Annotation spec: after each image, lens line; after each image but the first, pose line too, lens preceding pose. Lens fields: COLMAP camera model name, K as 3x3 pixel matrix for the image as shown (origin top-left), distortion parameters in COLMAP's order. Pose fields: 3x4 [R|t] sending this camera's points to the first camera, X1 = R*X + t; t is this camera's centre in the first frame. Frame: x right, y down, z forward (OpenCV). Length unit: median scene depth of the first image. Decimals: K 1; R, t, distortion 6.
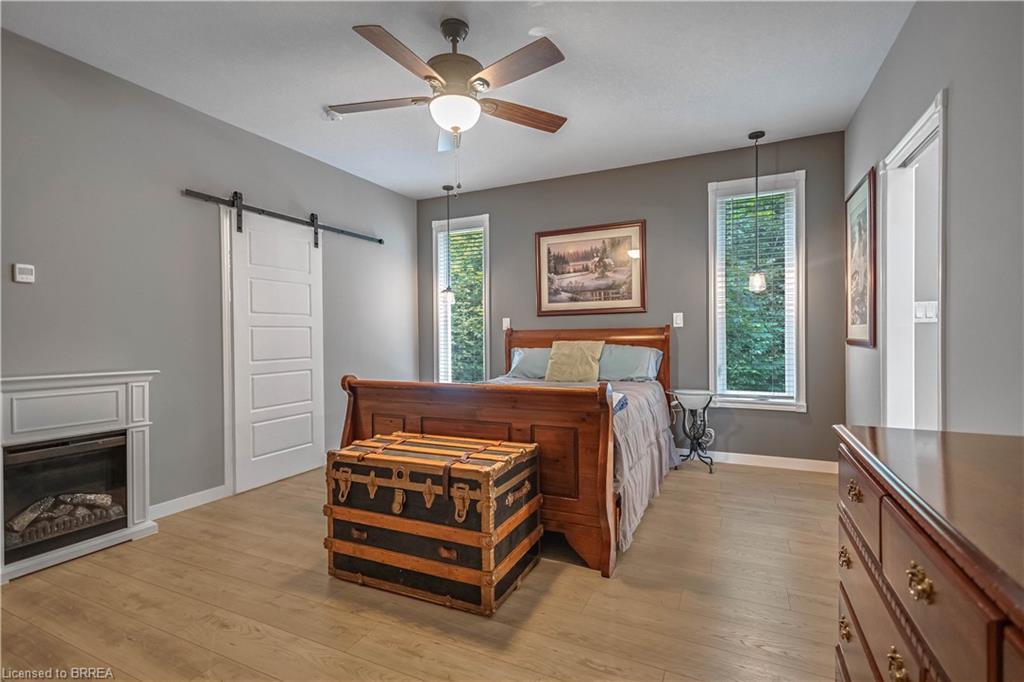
lens RADIAL K [[478.0, 0, 513.5], [0, 478.0, 332.4], [0, 0, 1]] dist [0.011360, -0.000118]
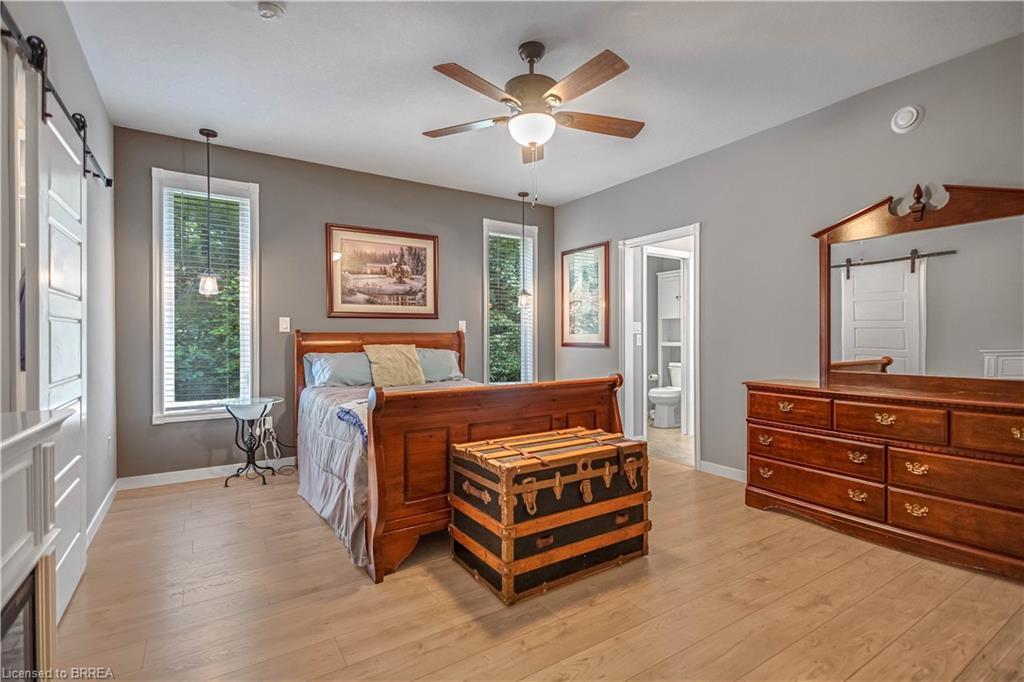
lens RADIAL K [[473.0, 0, 511.8], [0, 473.0, 336.3], [0, 0, 1]] dist [0.002557, 0.000203]
pose [[0.534222, 0.011909, 0.845260, -0.610275], [-0.007290, 0.999928, -0.009481, 0.008724], [-0.845313, -0.001097, 0.534271, 0.286143]]
